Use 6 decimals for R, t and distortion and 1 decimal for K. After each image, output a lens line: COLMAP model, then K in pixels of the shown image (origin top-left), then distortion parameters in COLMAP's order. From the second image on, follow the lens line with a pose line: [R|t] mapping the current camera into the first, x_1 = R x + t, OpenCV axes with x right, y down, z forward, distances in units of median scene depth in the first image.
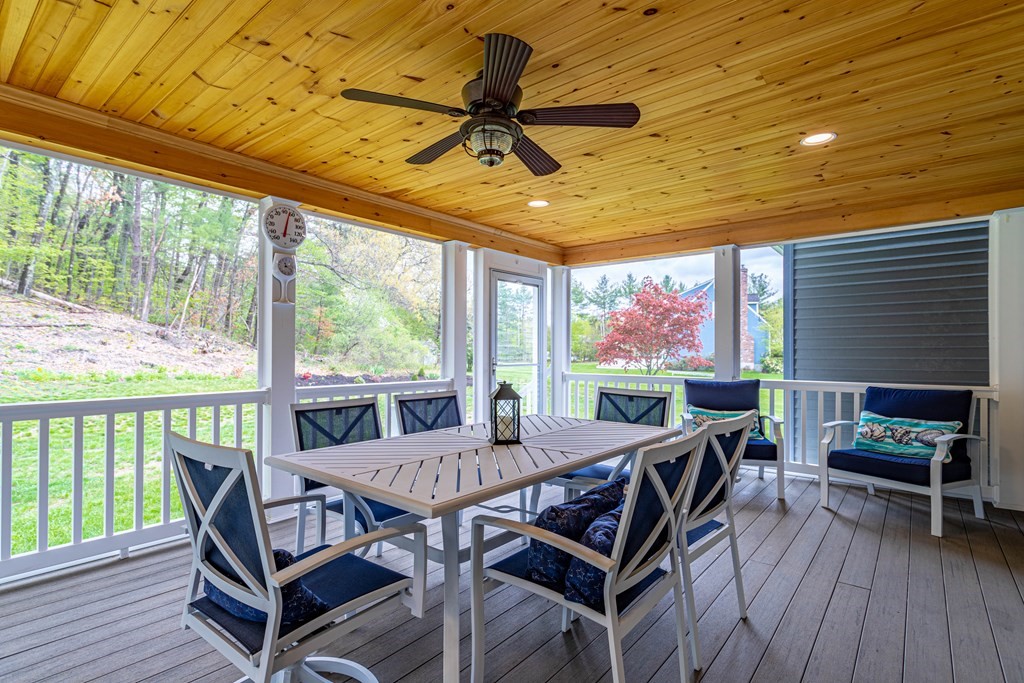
lens RADIAL K [[496.2, 0, 507.2], [0, 496.2, 336.4], [0, 0, 1]] dist [-0.000786, -0.000305]
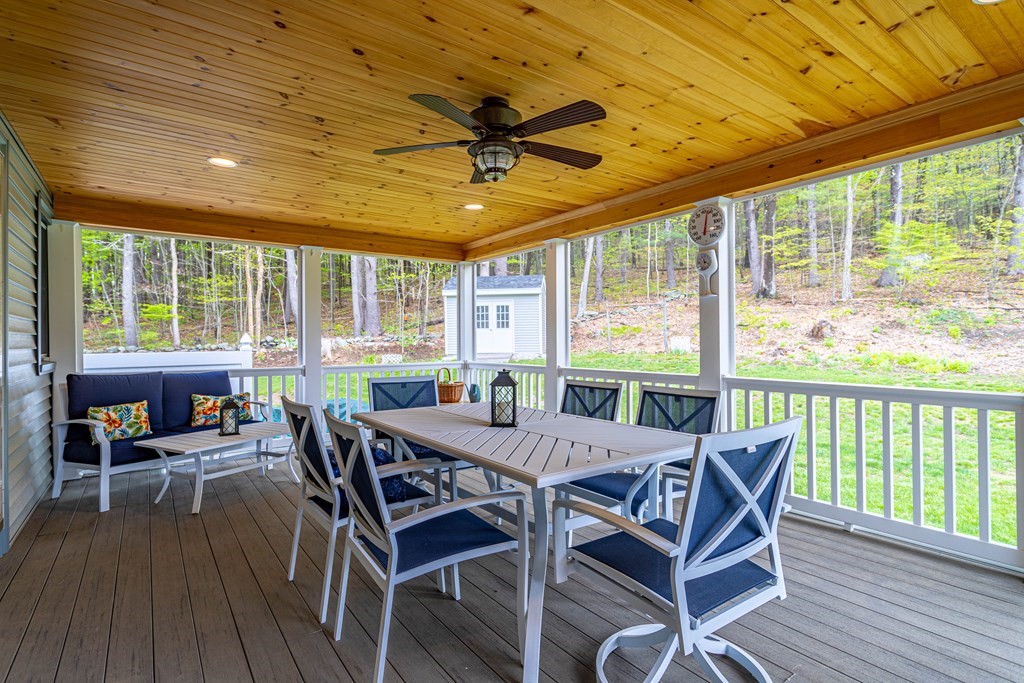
lens RADIAL K [[496.2, 0, 507.2], [0, 496.2, 336.4], [0, 0, 1]] dist [-0.000786, -0.000305]
pose [[-0.245519, -0.010763, -0.969332, 0.712843], [0.031060, 0.999338, -0.018963, 0.026875], [0.968894, -0.034763, -0.245022, 0.857075]]
